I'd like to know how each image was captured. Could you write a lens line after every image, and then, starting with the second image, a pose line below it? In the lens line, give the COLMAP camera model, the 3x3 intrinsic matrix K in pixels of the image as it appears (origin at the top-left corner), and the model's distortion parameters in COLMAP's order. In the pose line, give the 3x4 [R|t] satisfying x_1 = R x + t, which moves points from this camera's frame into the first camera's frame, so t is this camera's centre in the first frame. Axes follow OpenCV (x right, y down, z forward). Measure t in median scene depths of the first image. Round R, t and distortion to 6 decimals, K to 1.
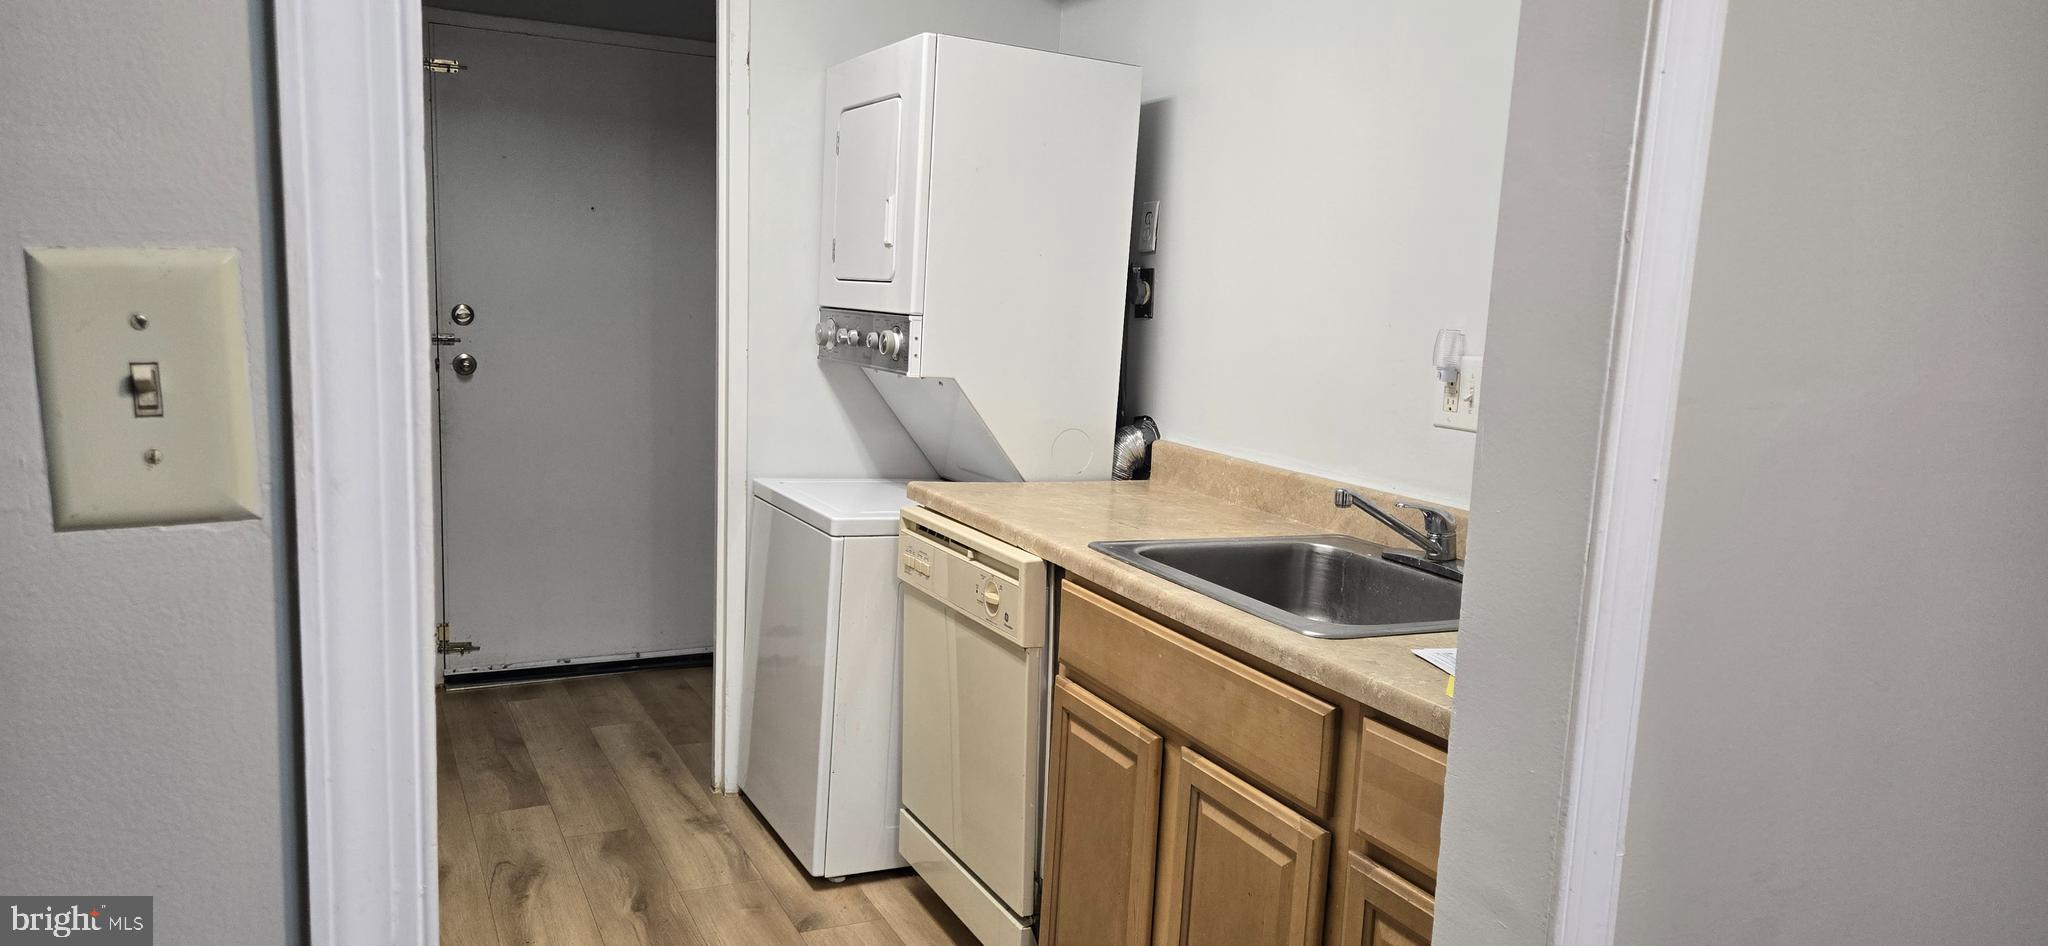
lens RADIAL K [[1353.4, 0, 1013.4], [0, 1353.4, 480.6], [0, 0, 1]] dist [0.097557, -0.094312]
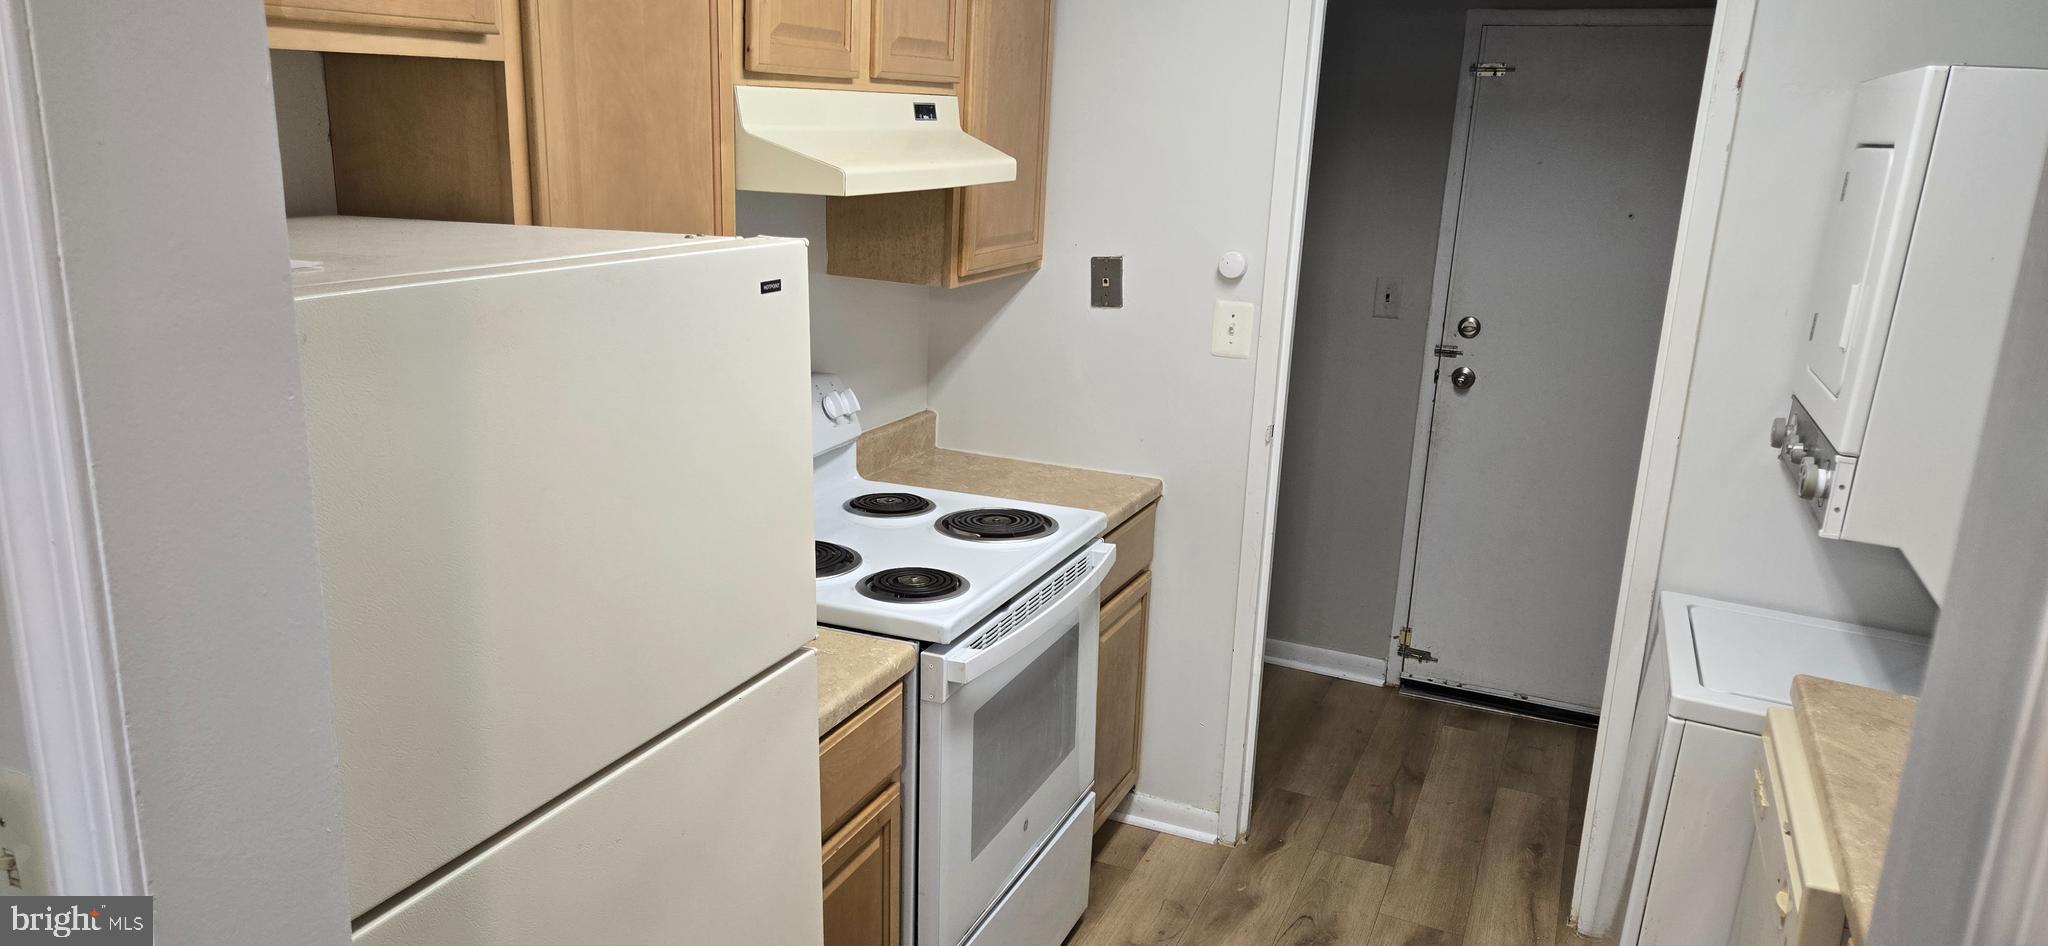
lens RADIAL K [[1353.4, 0, 1013.4], [0, 1353.4, 480.6], [0, 0, 1]] dist [0.097557, -0.094312]
pose [[0.654009, 0.176396, -0.735634, 0.133214], [-0.124443, 0.984273, 0.125382, -0.106545], [0.746181, 0.009543, 0.665674, 0.130149]]
